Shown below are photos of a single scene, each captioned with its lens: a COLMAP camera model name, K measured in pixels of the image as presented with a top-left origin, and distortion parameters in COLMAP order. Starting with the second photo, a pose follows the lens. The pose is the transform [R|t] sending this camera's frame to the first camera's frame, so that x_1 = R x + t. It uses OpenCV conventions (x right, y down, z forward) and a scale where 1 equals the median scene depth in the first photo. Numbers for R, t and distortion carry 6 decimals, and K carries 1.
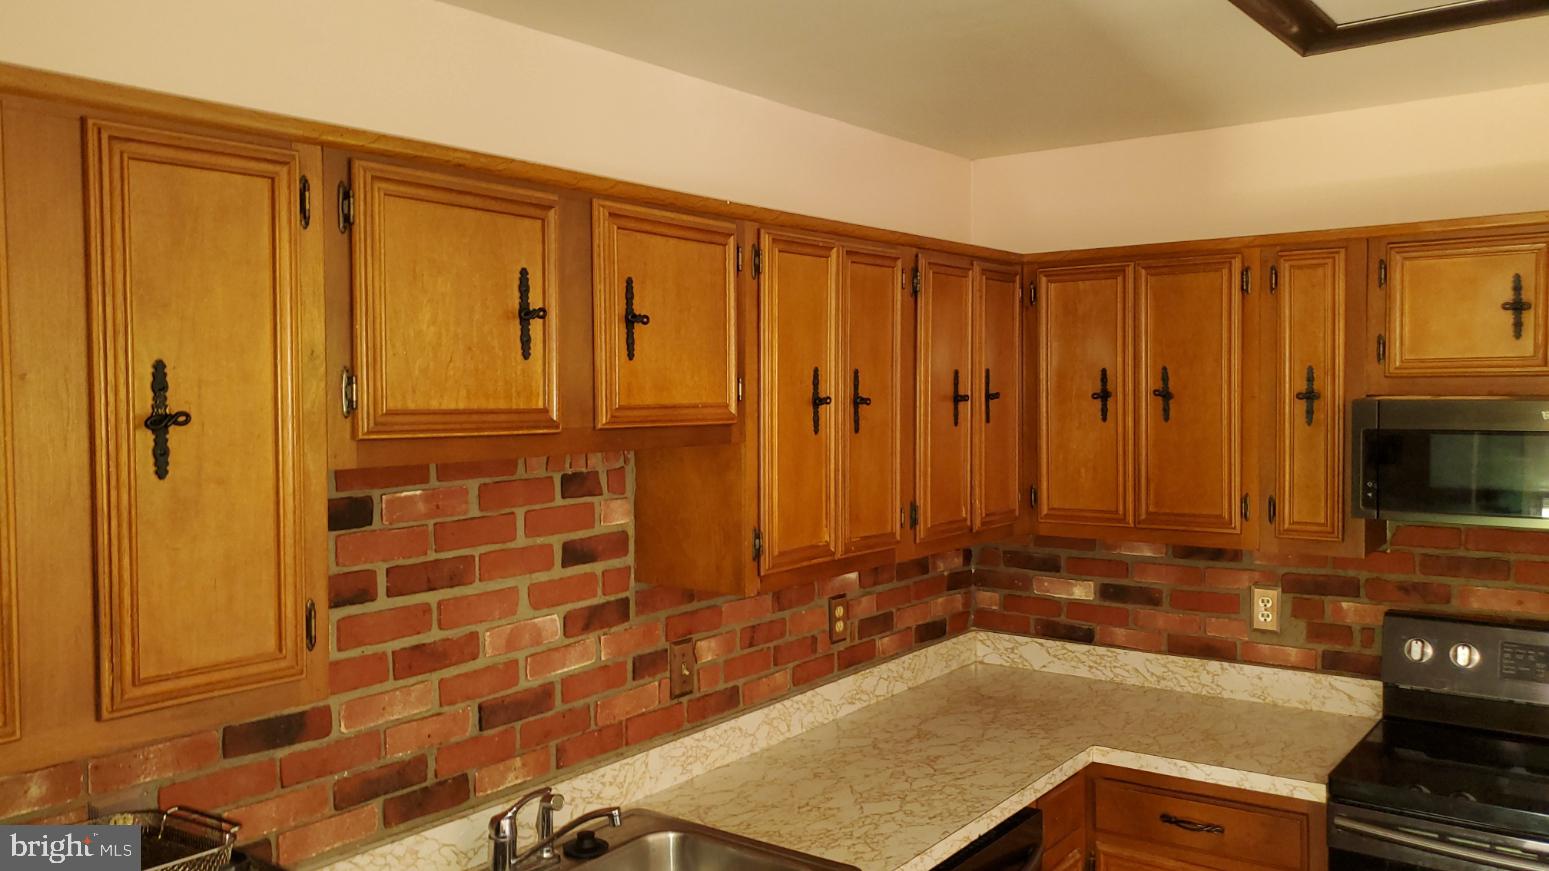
lens RADIAL K [[1225.0, 0, 768.7], [0, 1225.0, 428.4], [0, 0, 1]] dist [0.025345, -0.066475]
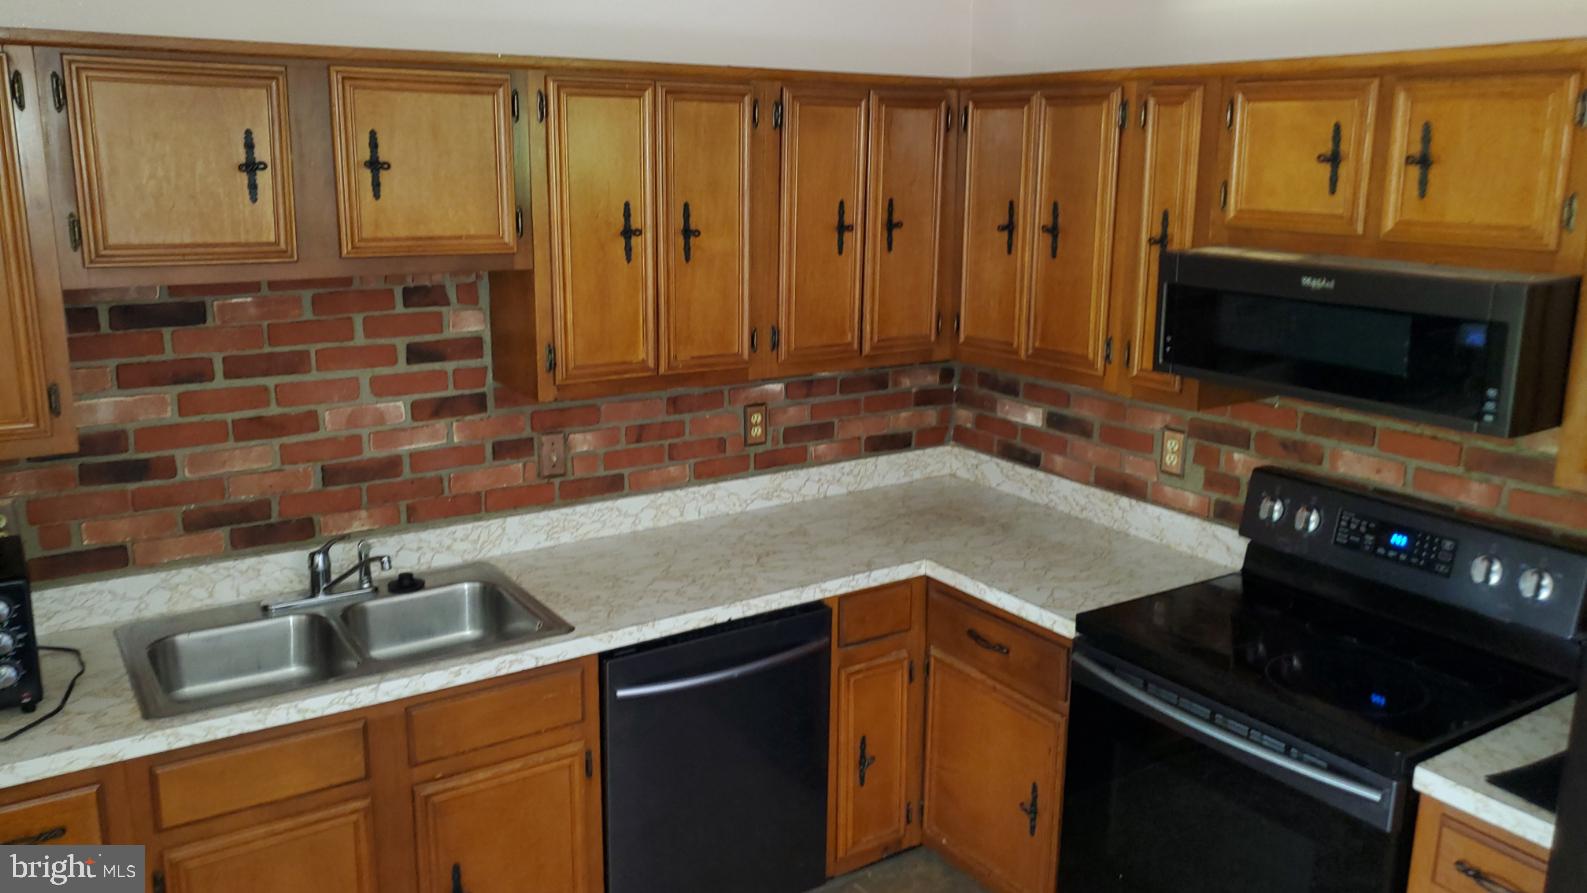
lens RADIAL K [[1255.1, 0, 808.4], [0, 1255.1, 447.4], [0, 0, 1]] dist [0.025345, -0.066475]
pose [[0.946987, 0.094479, -0.307066, 0.561757], [-0.032586, 0.979099, 0.200756, -0.064999], [0.319615, -0.180107, 0.930273, -0.048355]]
